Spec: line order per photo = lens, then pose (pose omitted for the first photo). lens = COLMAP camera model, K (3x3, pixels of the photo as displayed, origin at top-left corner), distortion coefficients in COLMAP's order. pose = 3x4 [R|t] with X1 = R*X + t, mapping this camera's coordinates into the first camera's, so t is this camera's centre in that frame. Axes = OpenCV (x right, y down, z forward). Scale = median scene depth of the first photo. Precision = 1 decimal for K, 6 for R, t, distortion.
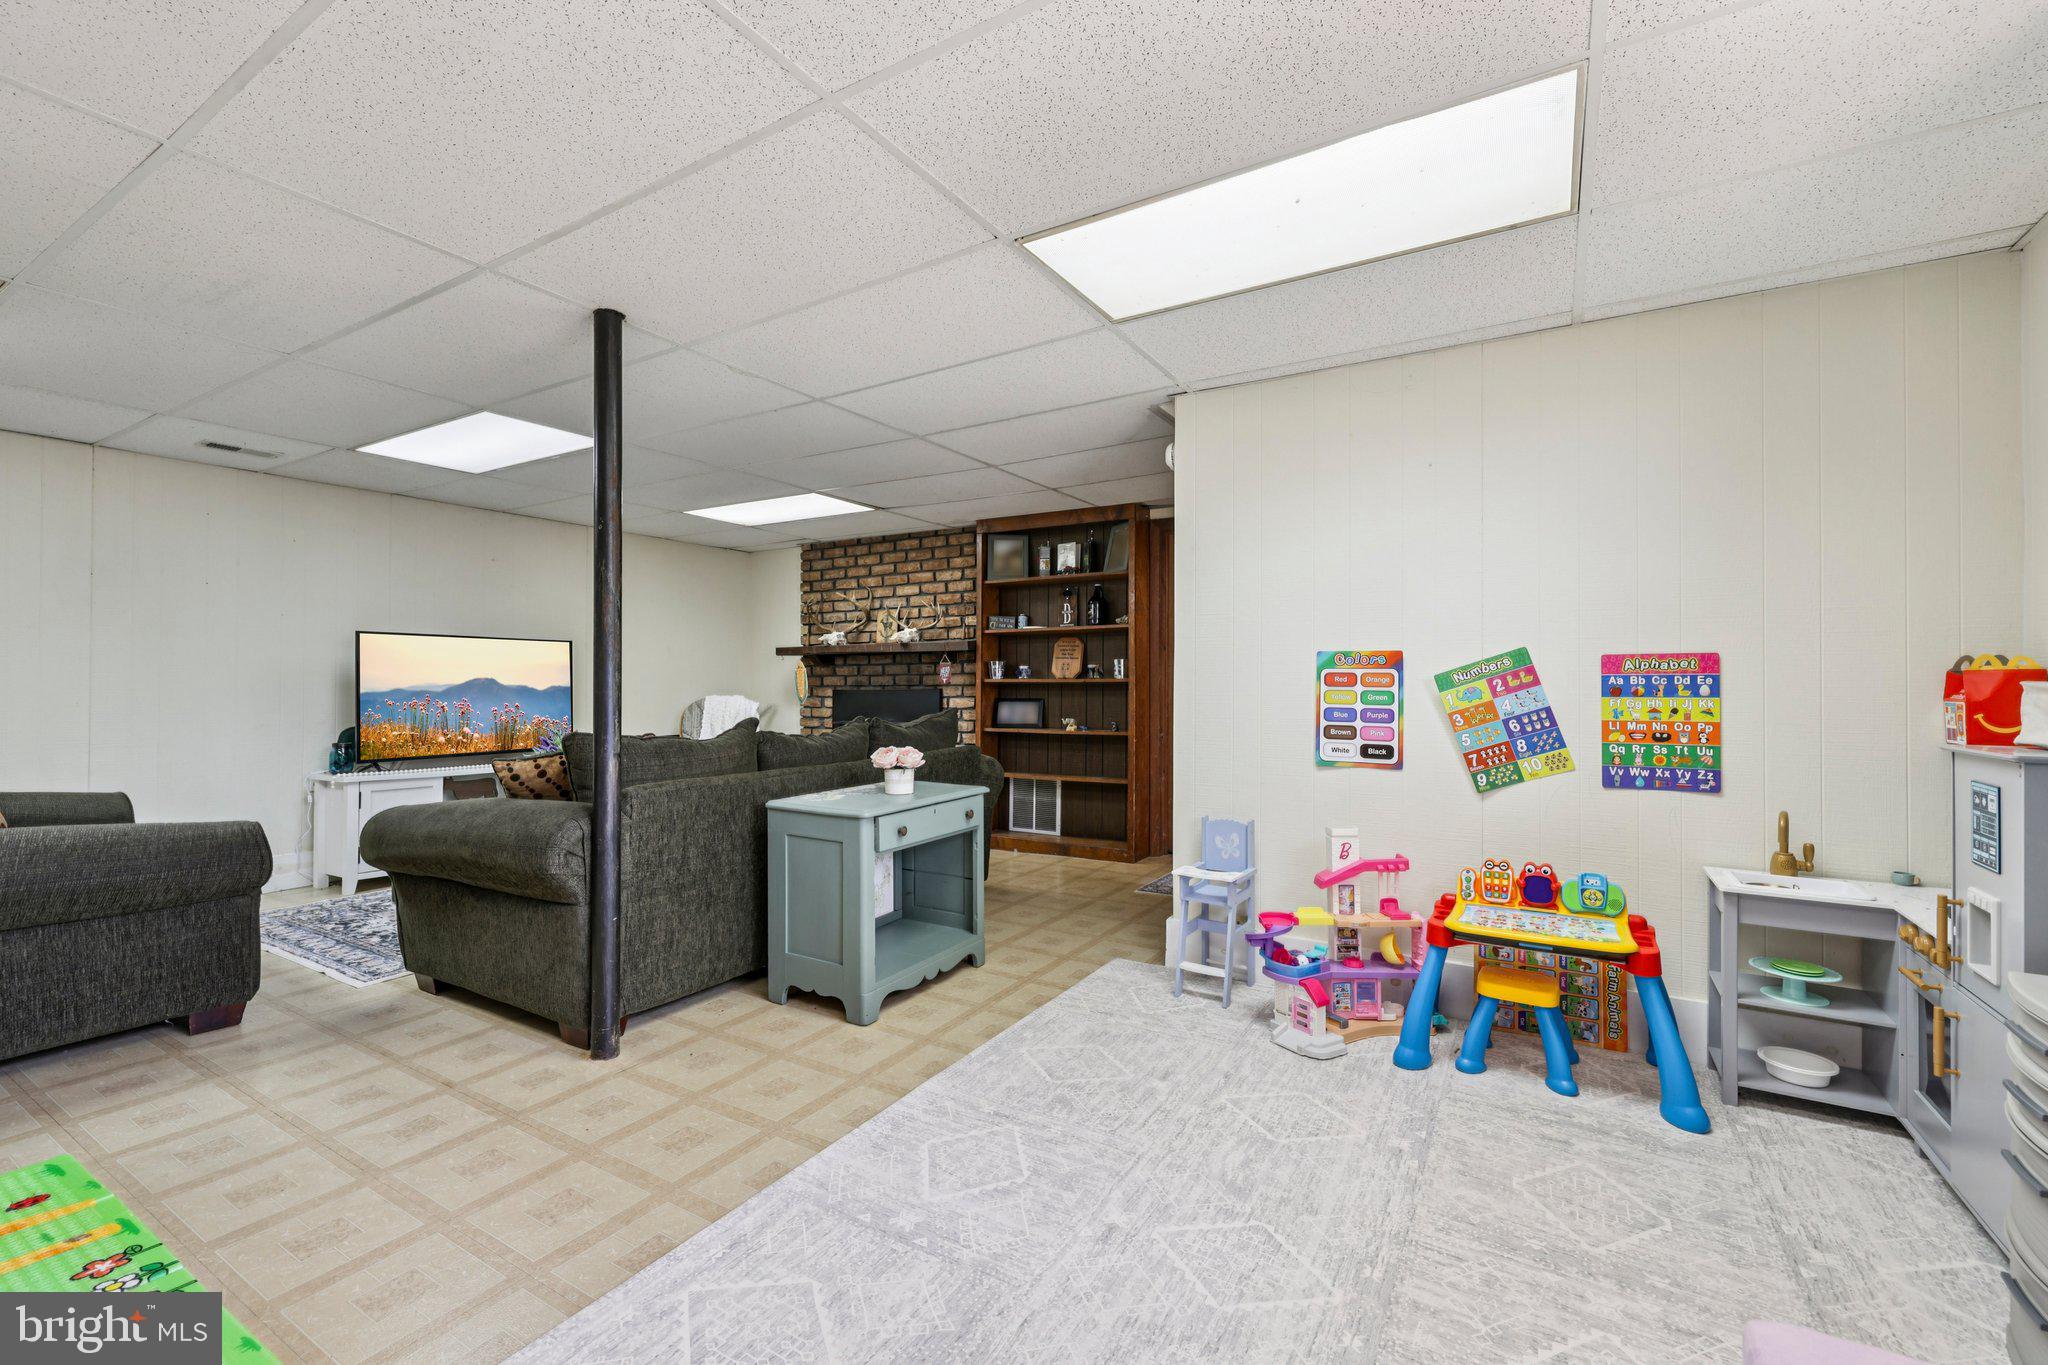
lens RADIAL K [[865.0, 0, 1028.0], [0, 865.0, 682.6], [0, 0, 1]] dist [-0.001229, 0.000498]
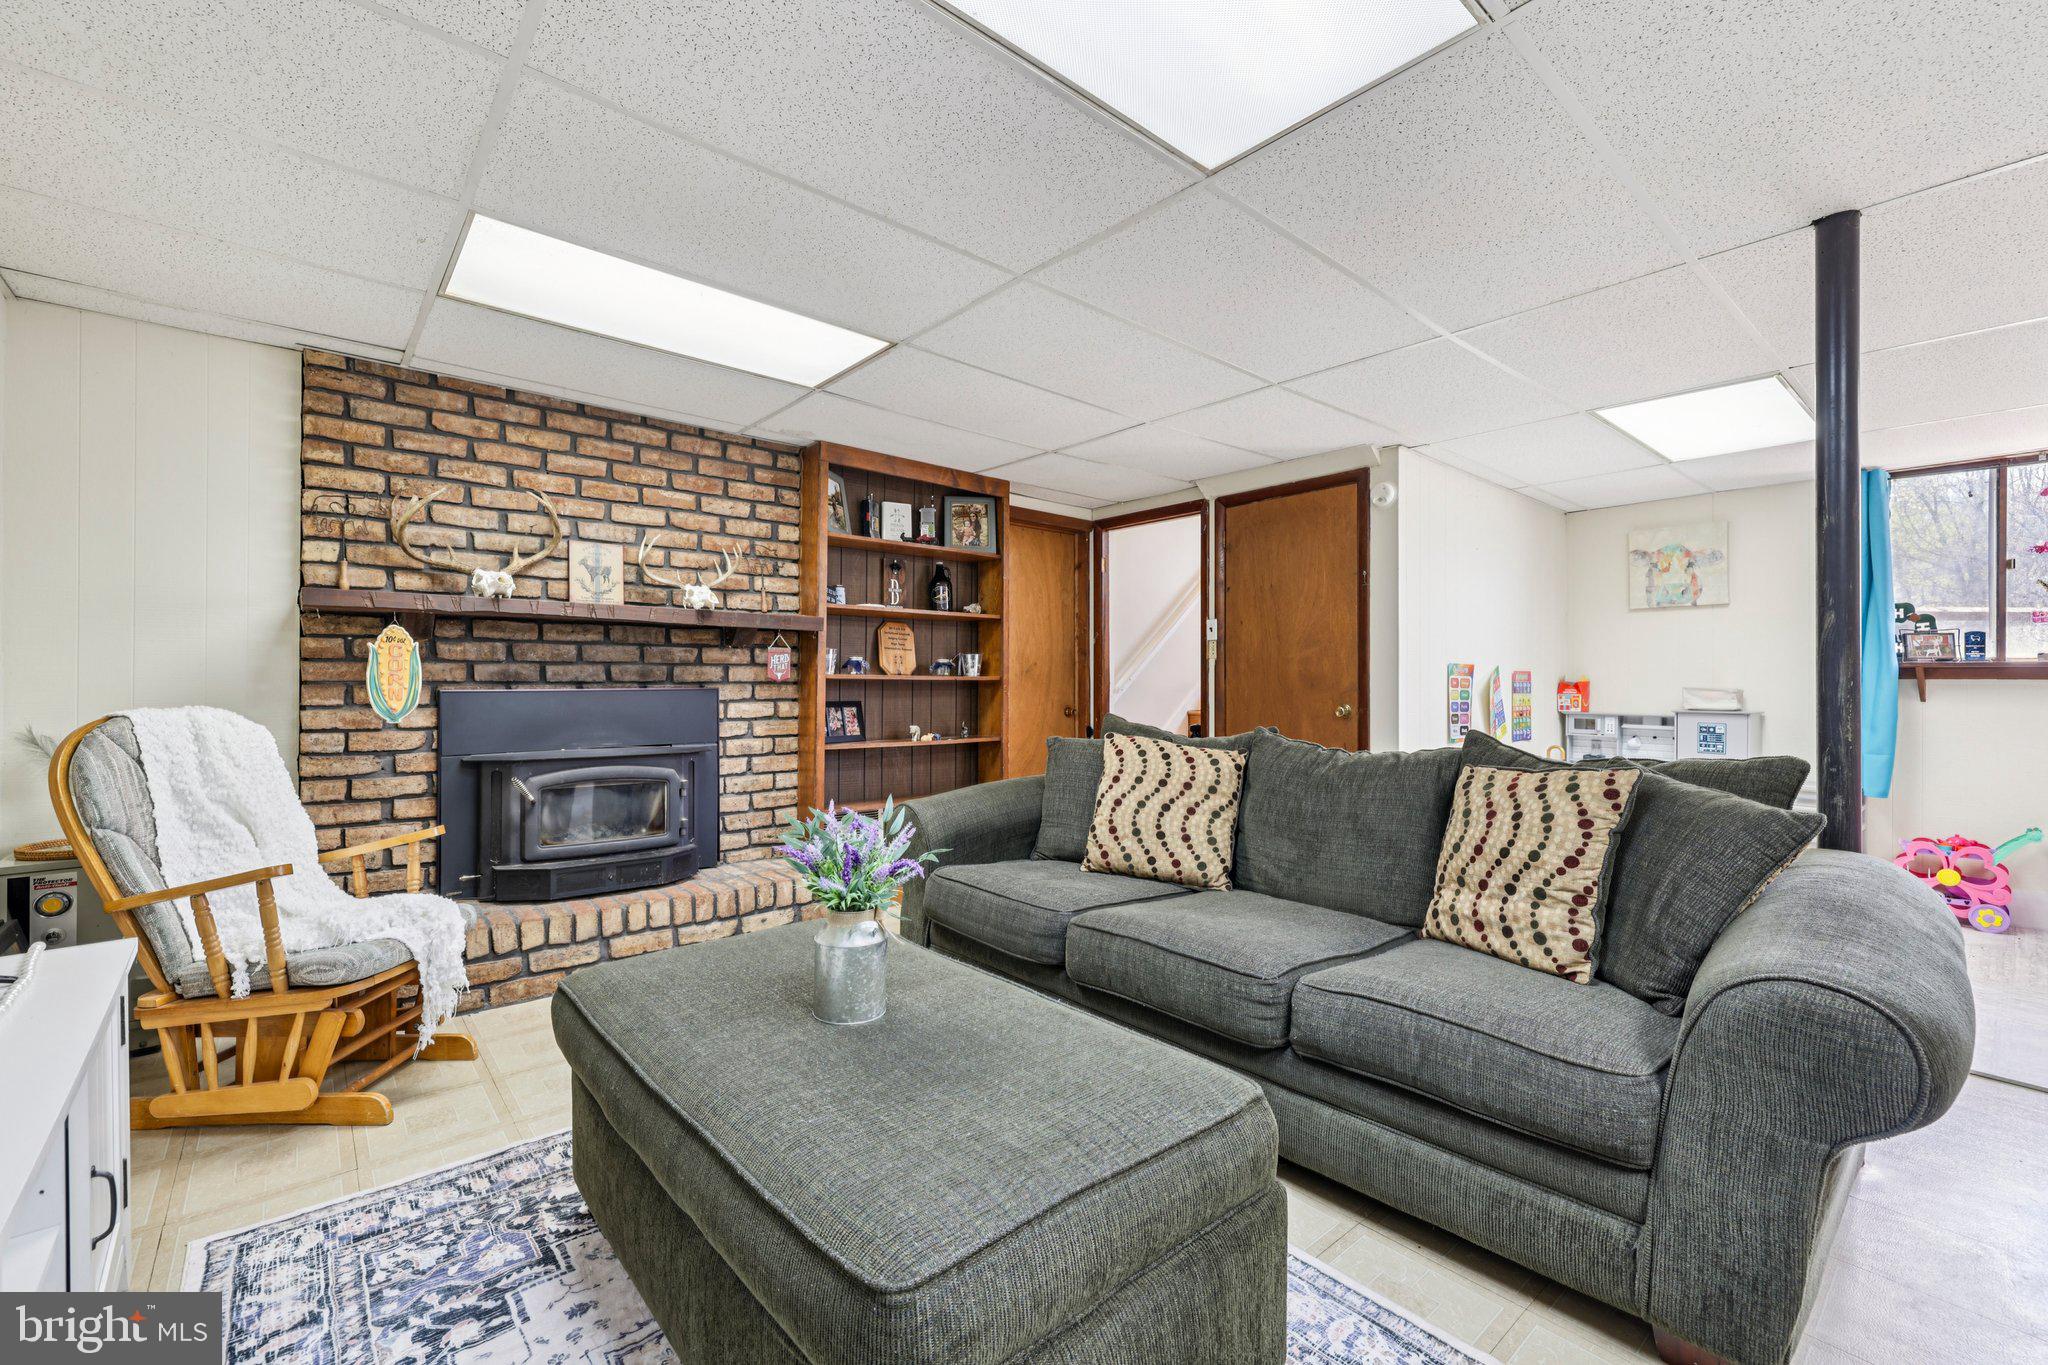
lens RADIAL K [[865.0, 0, 1018.1], [0, 865.0, 687.7], [0, 0, 1]] dist [-0.001229, 0.000498]
pose [[0.325488, 0.001444, 0.945545, -0.611168], [-0.006481, 0.999979, 0.000703, 0.004999], [-0.945524, -0.006357, 0.325491, 0.591497]]
